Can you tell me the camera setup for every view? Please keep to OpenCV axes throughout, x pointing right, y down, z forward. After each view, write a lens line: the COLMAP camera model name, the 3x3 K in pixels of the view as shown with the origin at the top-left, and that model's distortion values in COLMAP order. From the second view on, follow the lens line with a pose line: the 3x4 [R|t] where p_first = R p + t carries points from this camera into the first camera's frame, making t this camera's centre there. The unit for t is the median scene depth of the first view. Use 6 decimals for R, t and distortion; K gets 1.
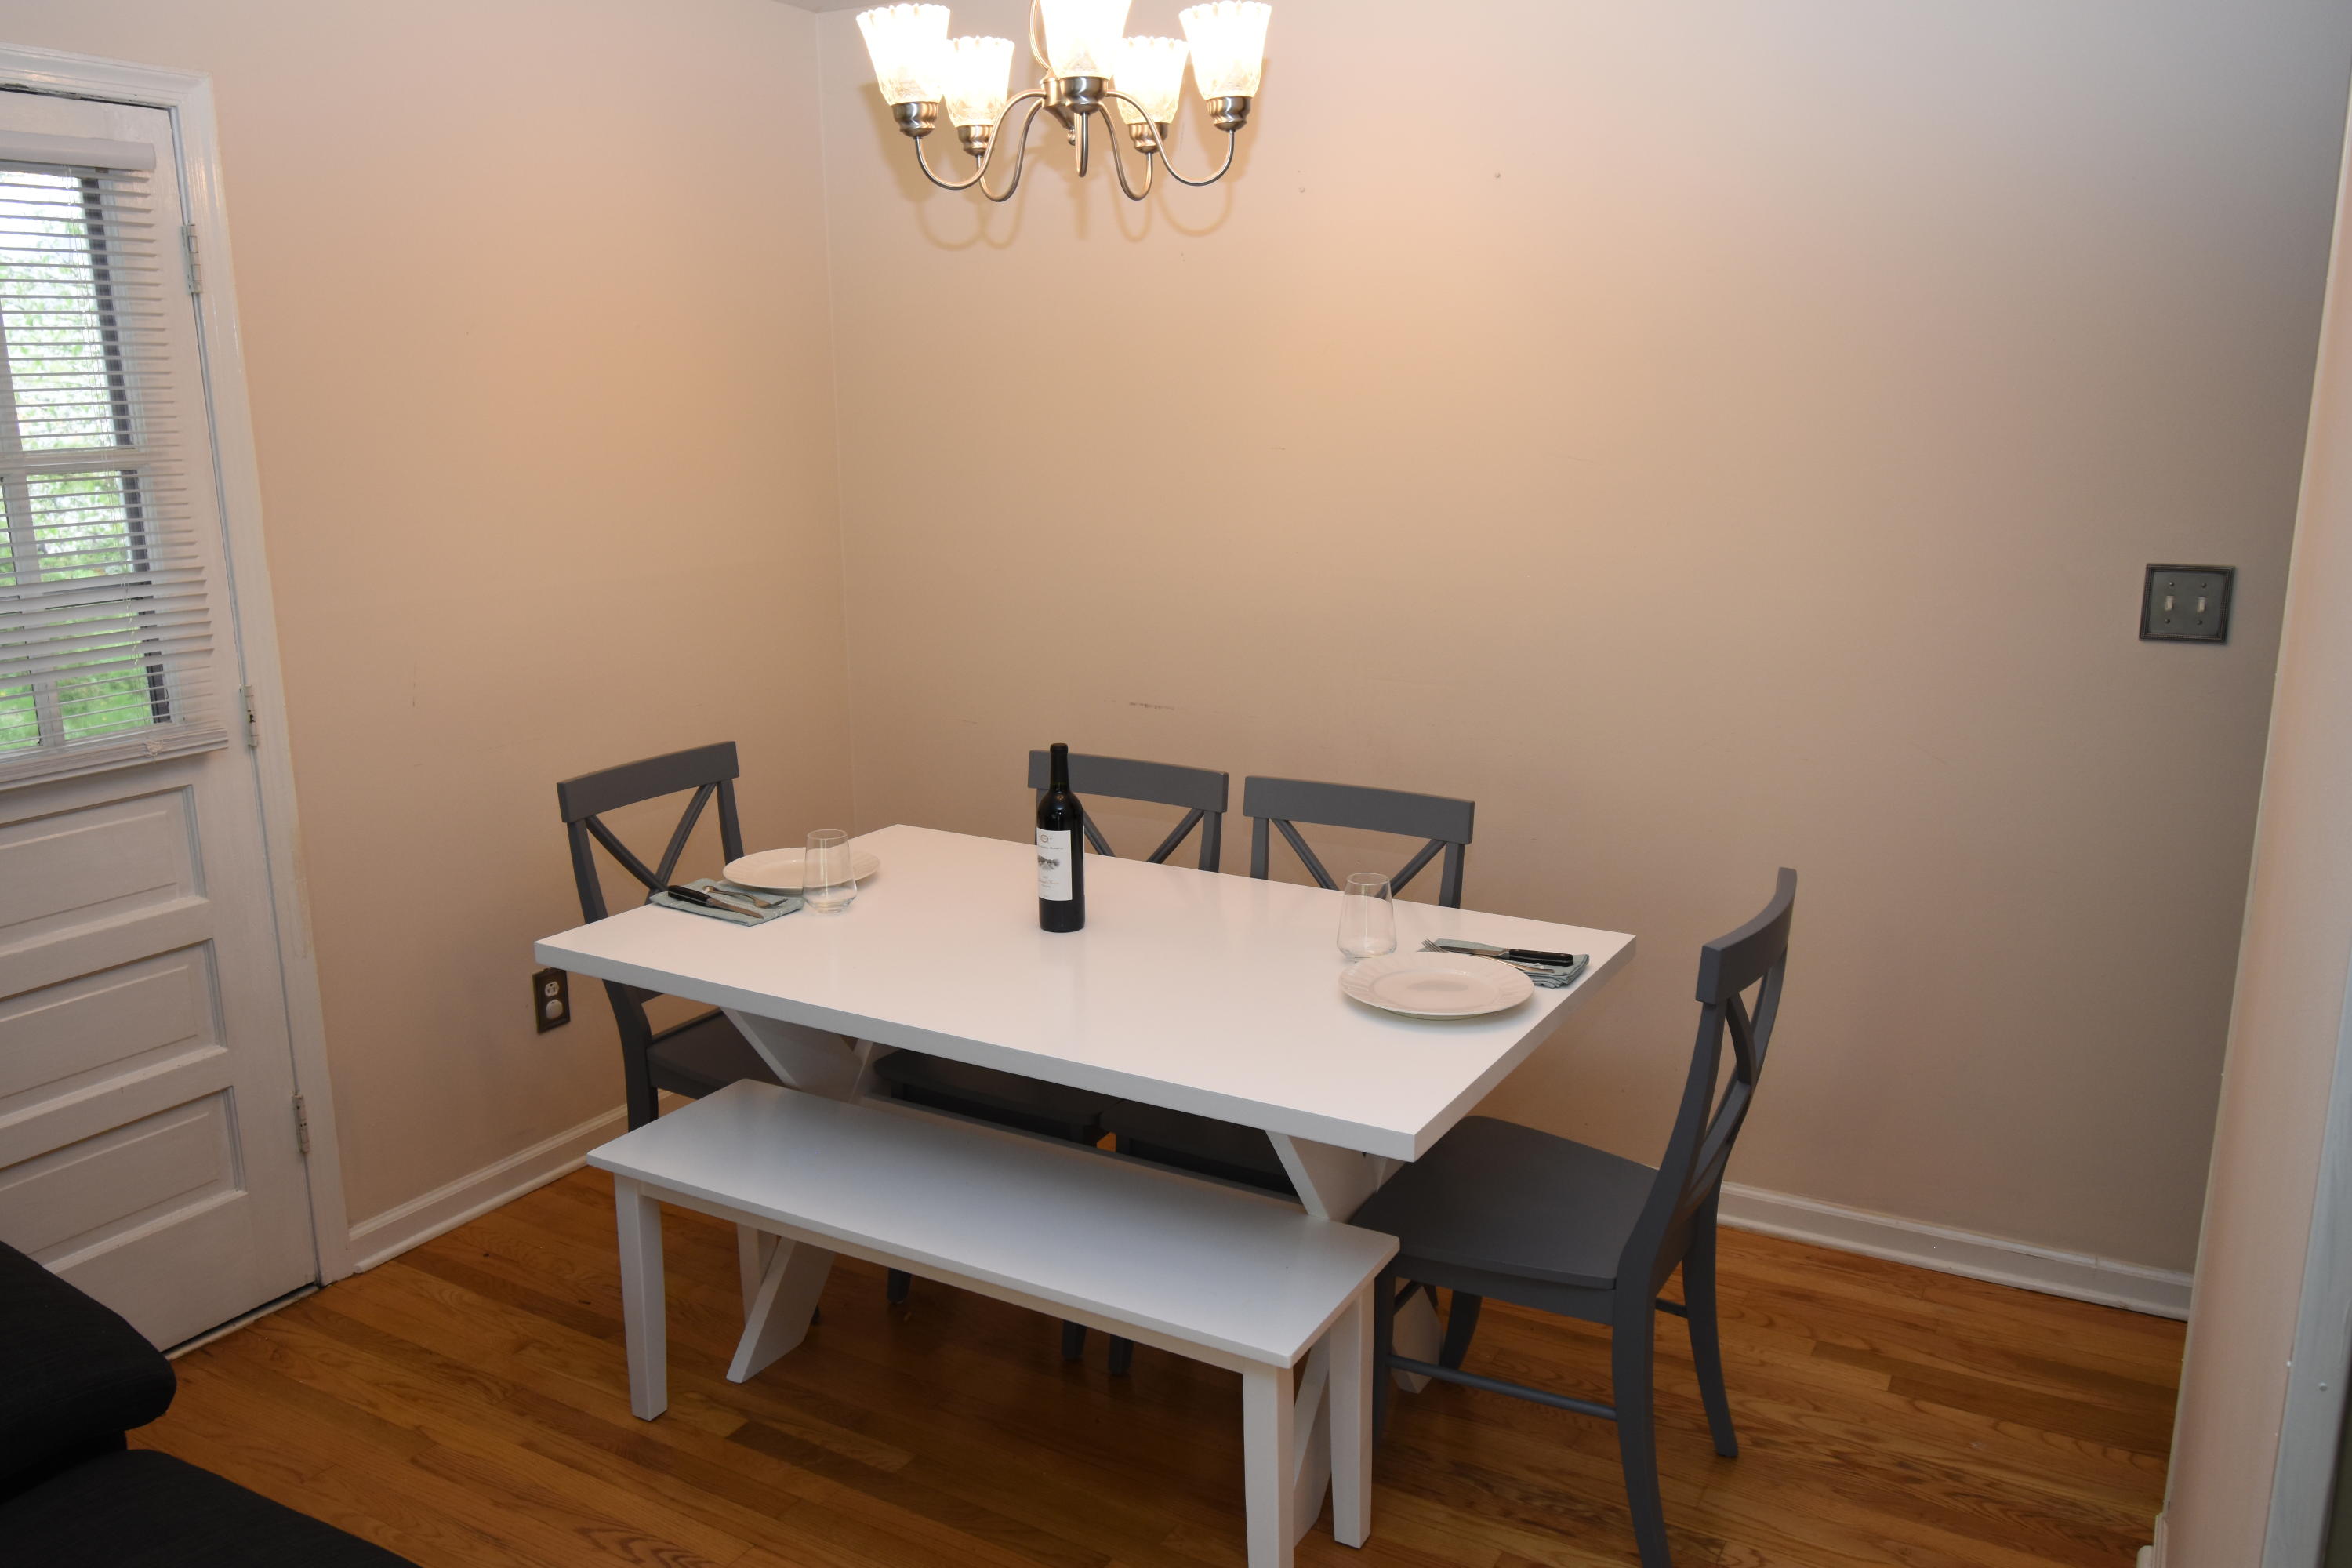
lens RADIAL K [[1767.0, 0, 1181.8], [0, 1767.0, 789.6], [0, 0, 1]] dist [0.015291, -0.036043]
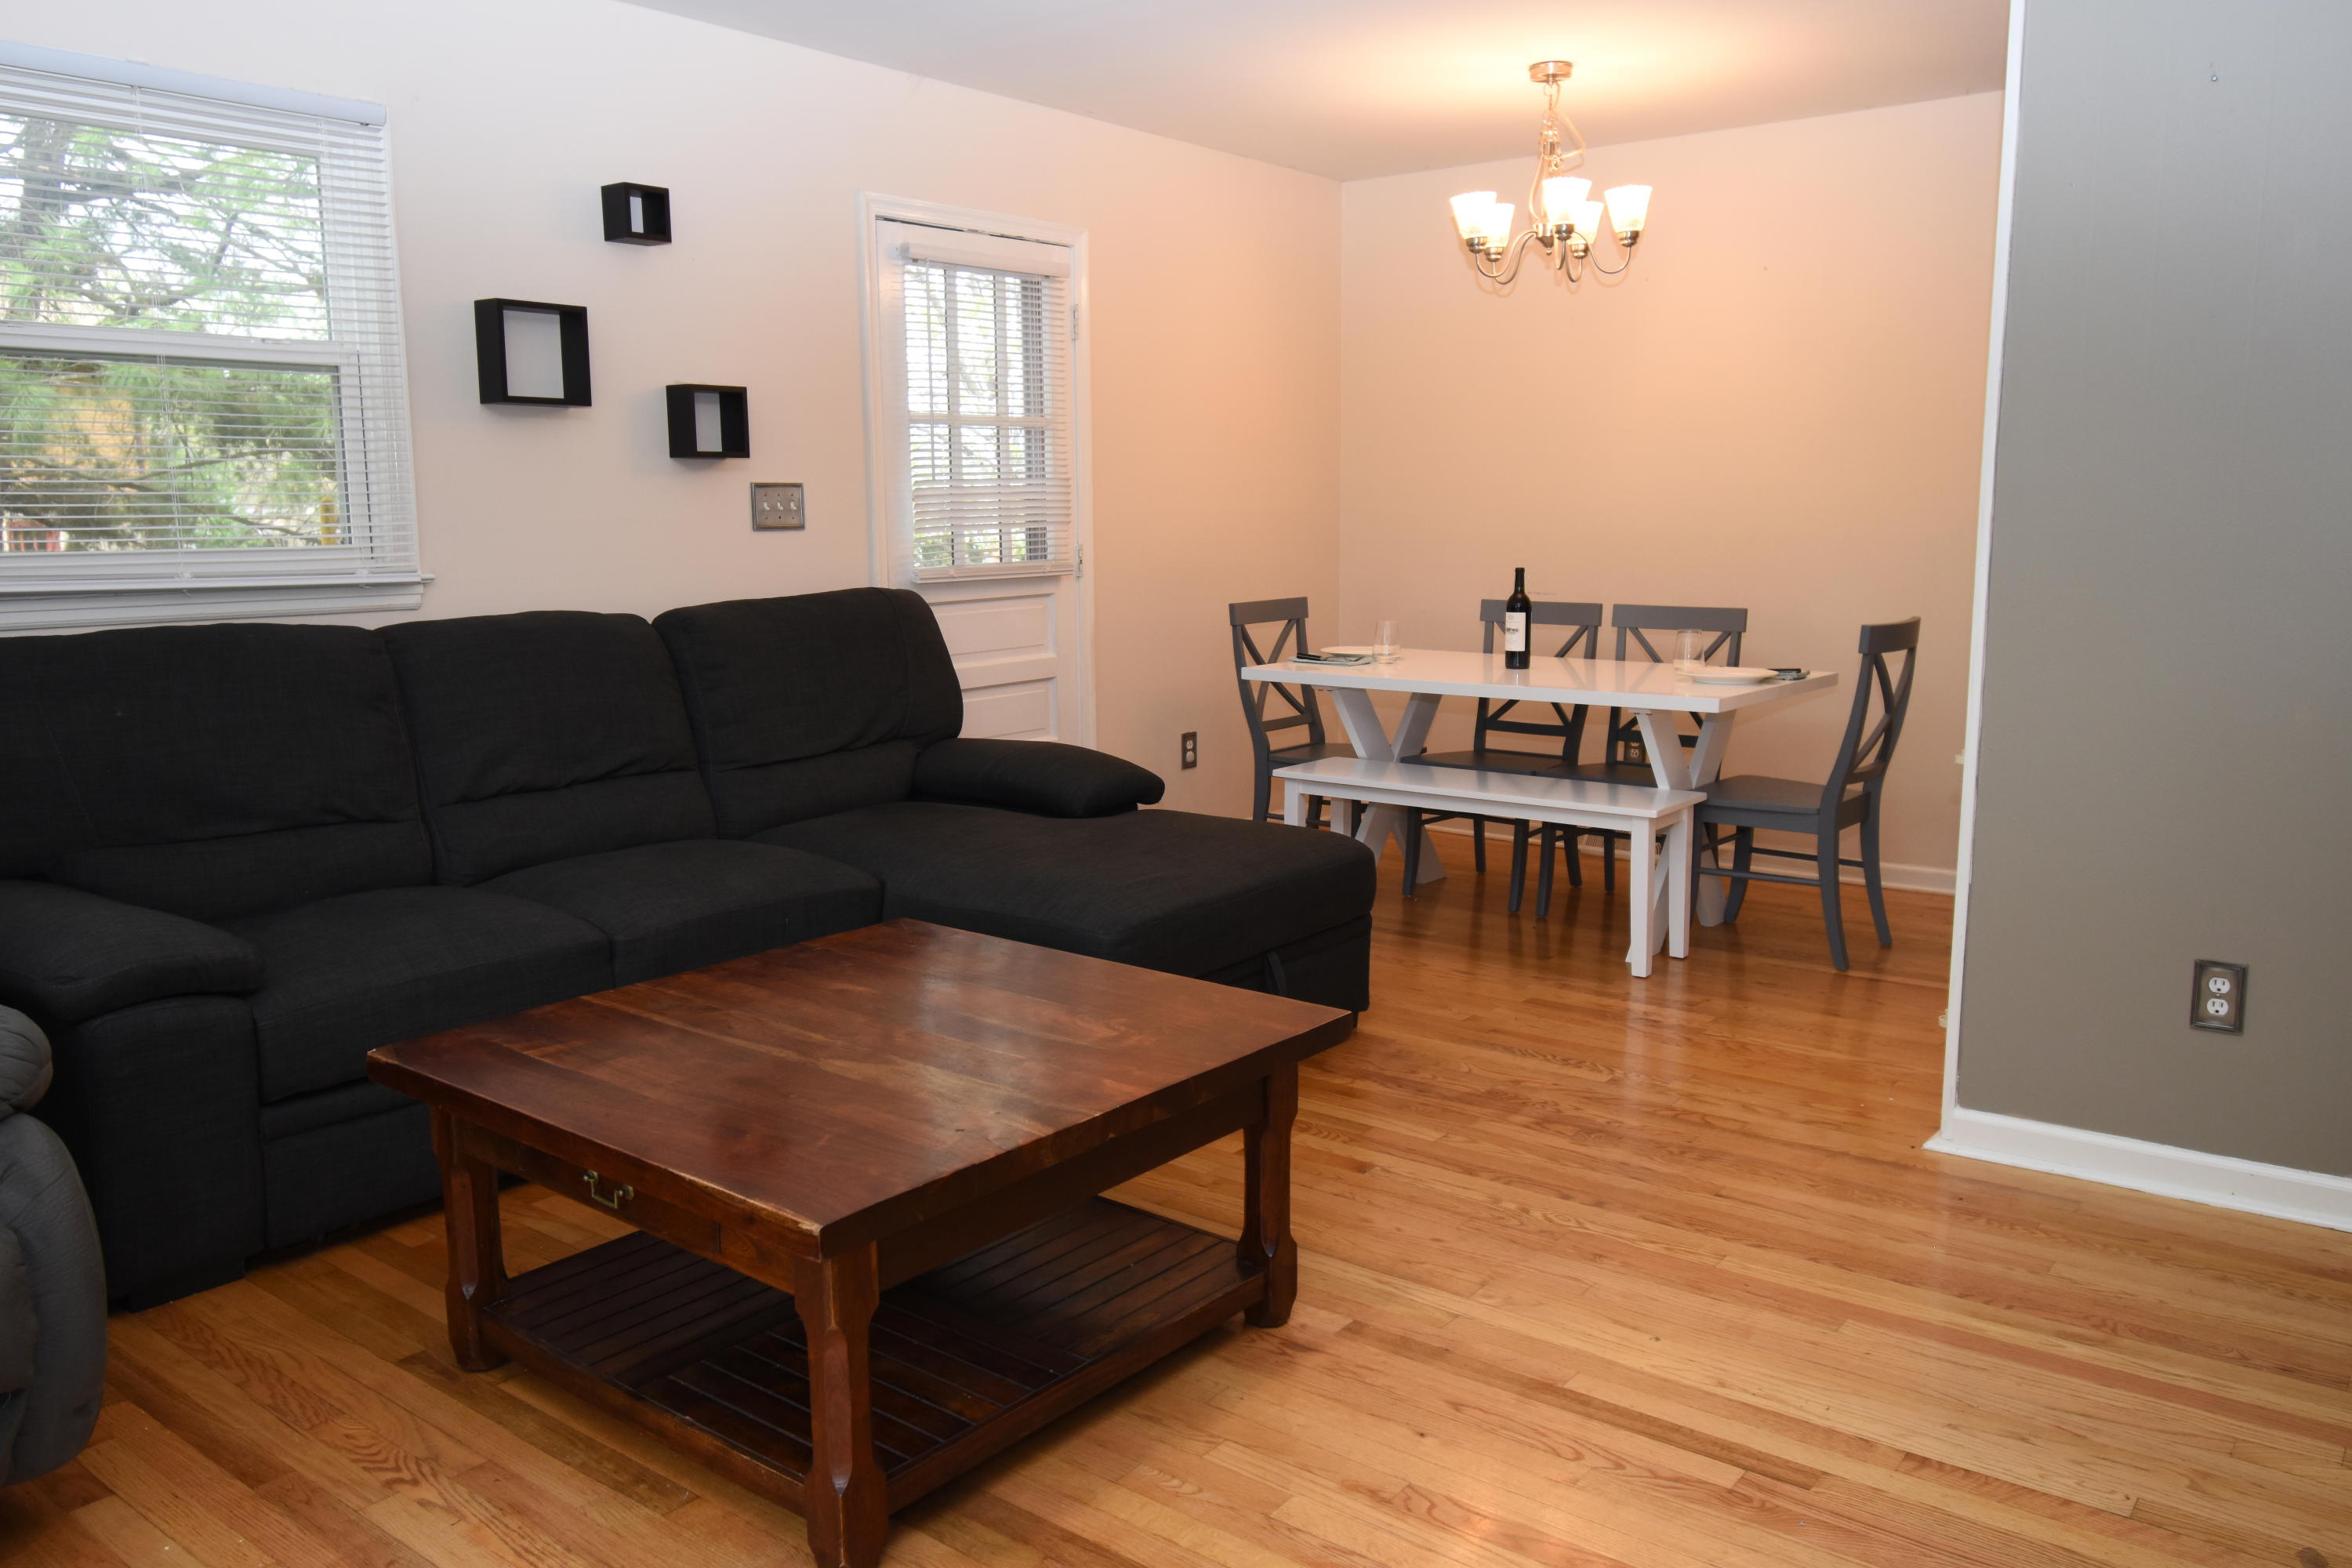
lens RADIAL K [[1767.0, 0, 1181.8], [0, 1767.0, 789.6], [0, 0, 1]] dist [0.015291, -0.036043]
pose [[0.989654, 0.020911, -0.141941, -0.151486], [-0.028936, 0.998083, -0.054711, 0.320132], [0.140525, 0.058252, 0.988362, -0.890051]]
